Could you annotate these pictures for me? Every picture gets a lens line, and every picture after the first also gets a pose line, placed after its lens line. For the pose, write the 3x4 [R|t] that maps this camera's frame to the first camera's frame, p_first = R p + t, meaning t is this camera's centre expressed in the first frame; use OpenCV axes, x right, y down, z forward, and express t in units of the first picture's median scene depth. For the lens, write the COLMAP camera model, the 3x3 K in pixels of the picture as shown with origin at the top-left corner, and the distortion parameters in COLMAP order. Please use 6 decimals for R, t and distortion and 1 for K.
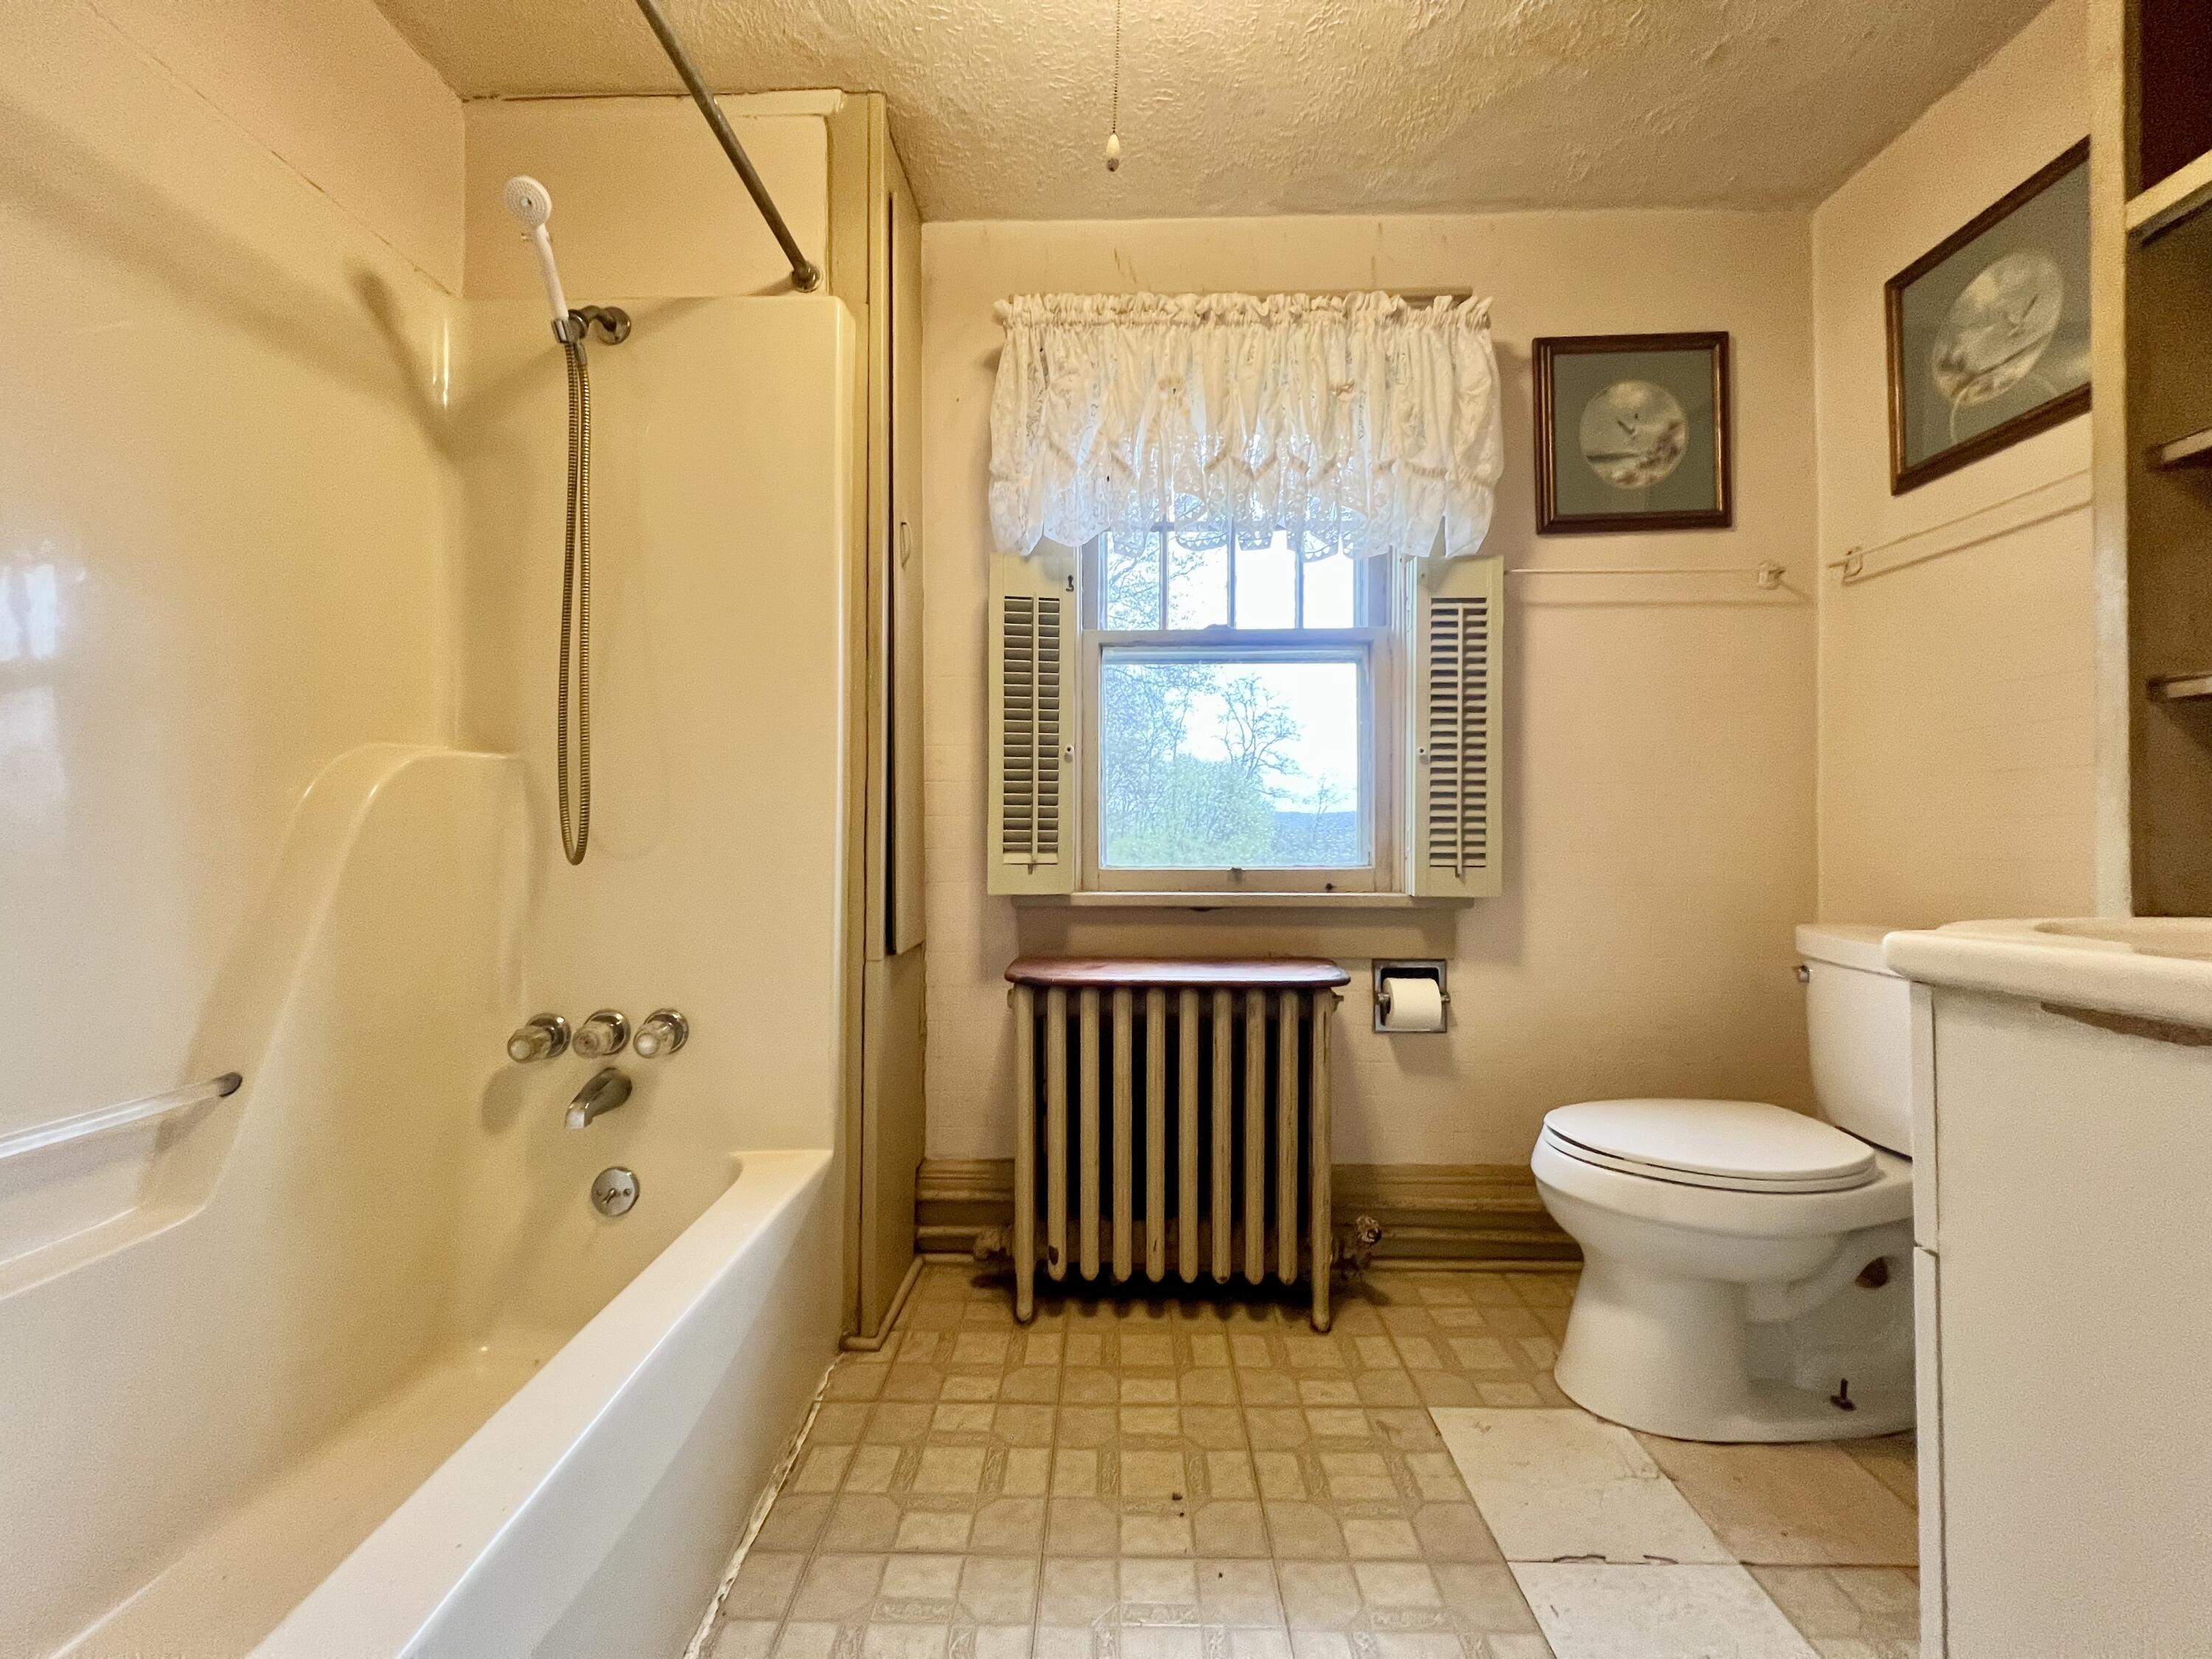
lens RADIAL K [[884.0, 0, 1105.8], [0, 884.0, 835.8], [0, 0, 1]] dist [-0.000947, 0.000559]
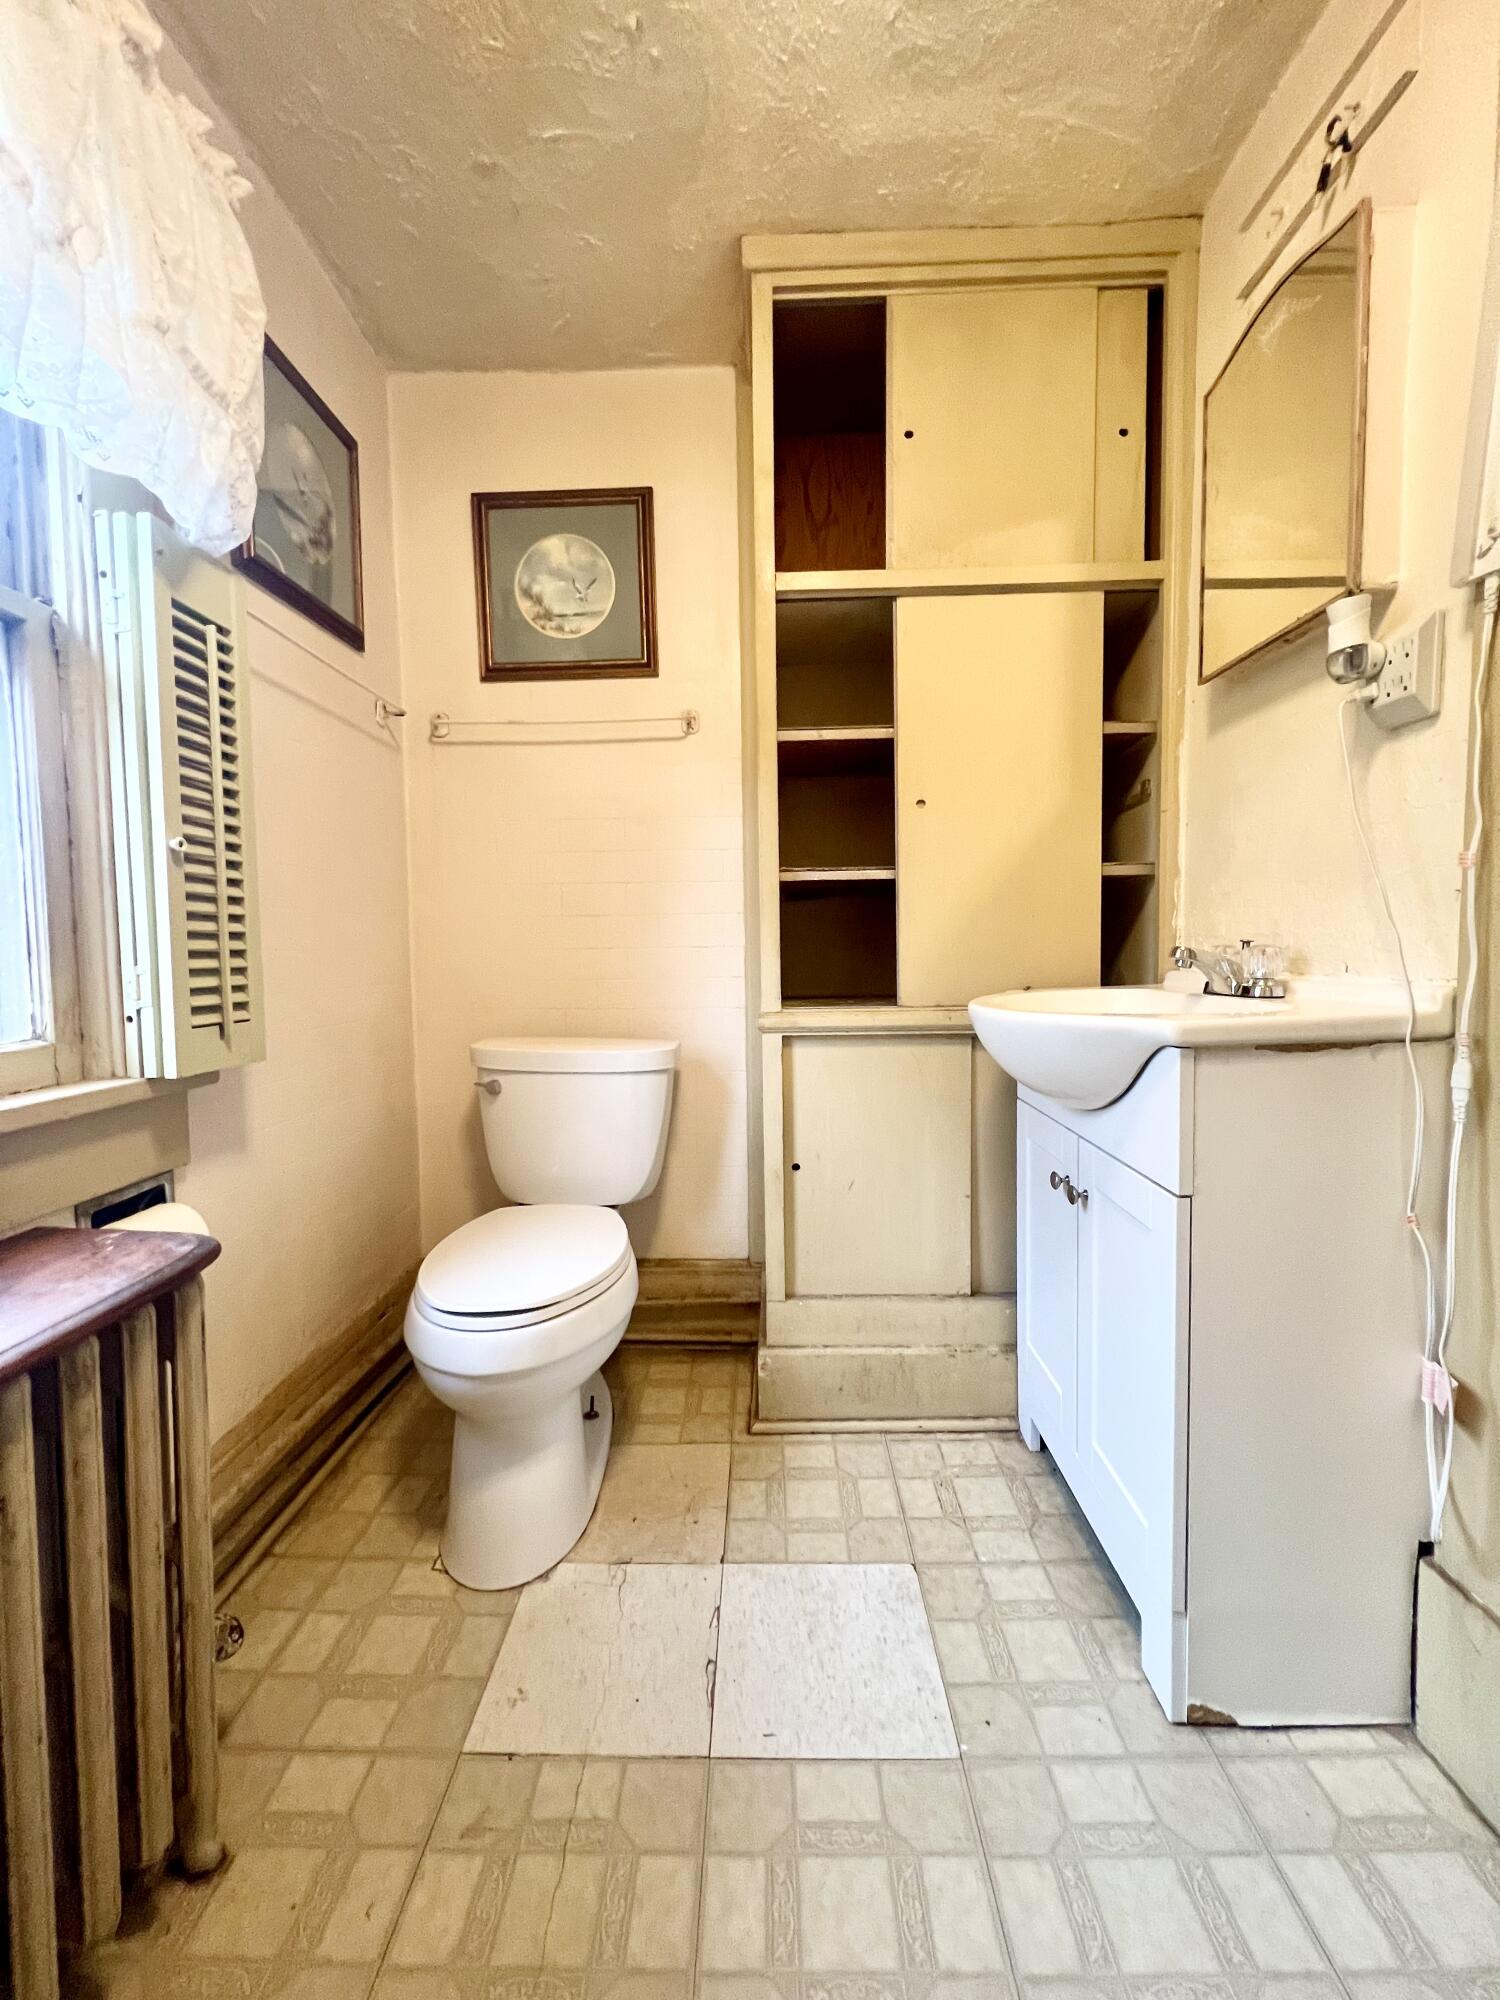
lens RADIAL K [[799.3, 0, 749.5], [0, 799.3, 1002.9], [0, 0, 1]] dist [-0.000947, 0.000559]
pose [[0.002648, -0.071332, 0.997449, -0.247072], [0.021960, 0.997216, 0.071257, -0.019830], [-0.999755, 0.021715, 0.004207, 0.709957]]
